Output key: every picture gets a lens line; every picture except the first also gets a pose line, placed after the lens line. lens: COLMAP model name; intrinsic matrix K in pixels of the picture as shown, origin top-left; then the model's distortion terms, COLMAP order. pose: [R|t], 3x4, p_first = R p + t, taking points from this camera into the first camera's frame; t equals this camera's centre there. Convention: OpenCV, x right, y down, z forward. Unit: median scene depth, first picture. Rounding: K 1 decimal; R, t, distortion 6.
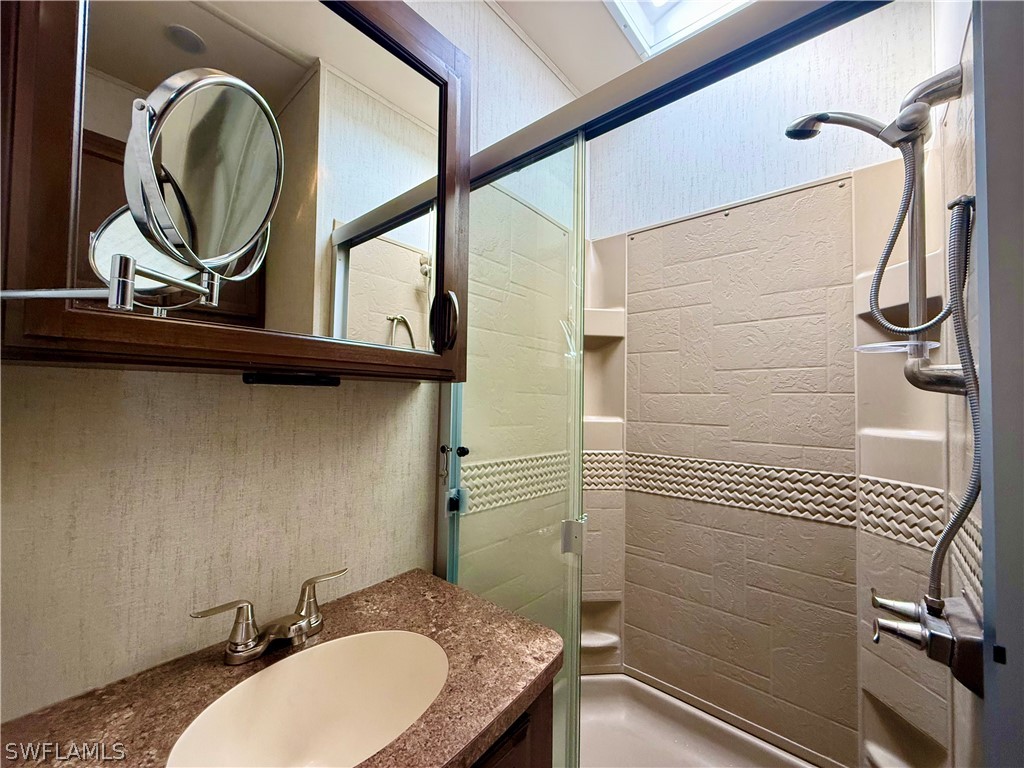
lens RADIAL K [[409.7, 0, 511.0], [0, 409.7, 385.8], [0, 0, 1]] dist [0.000750, 0.000104]
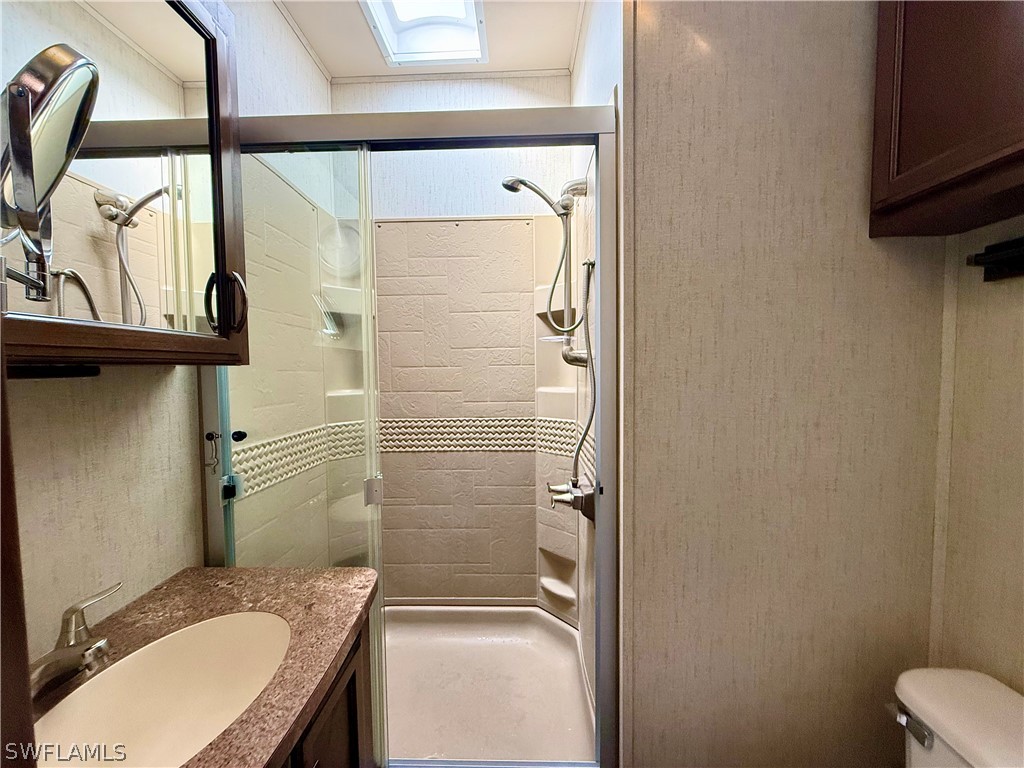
lens RADIAL K [[409.7, 0, 511.0], [0, 409.7, 385.8], [0, 0, 1]] dist [0.000750, 0.000104]
pose [[0.773397, -0.055448, 0.631493, -0.219523], [0.004064, 0.996581, 0.082527, -0.033830], [-0.633909, -0.061260, 0.770977, -0.141912]]
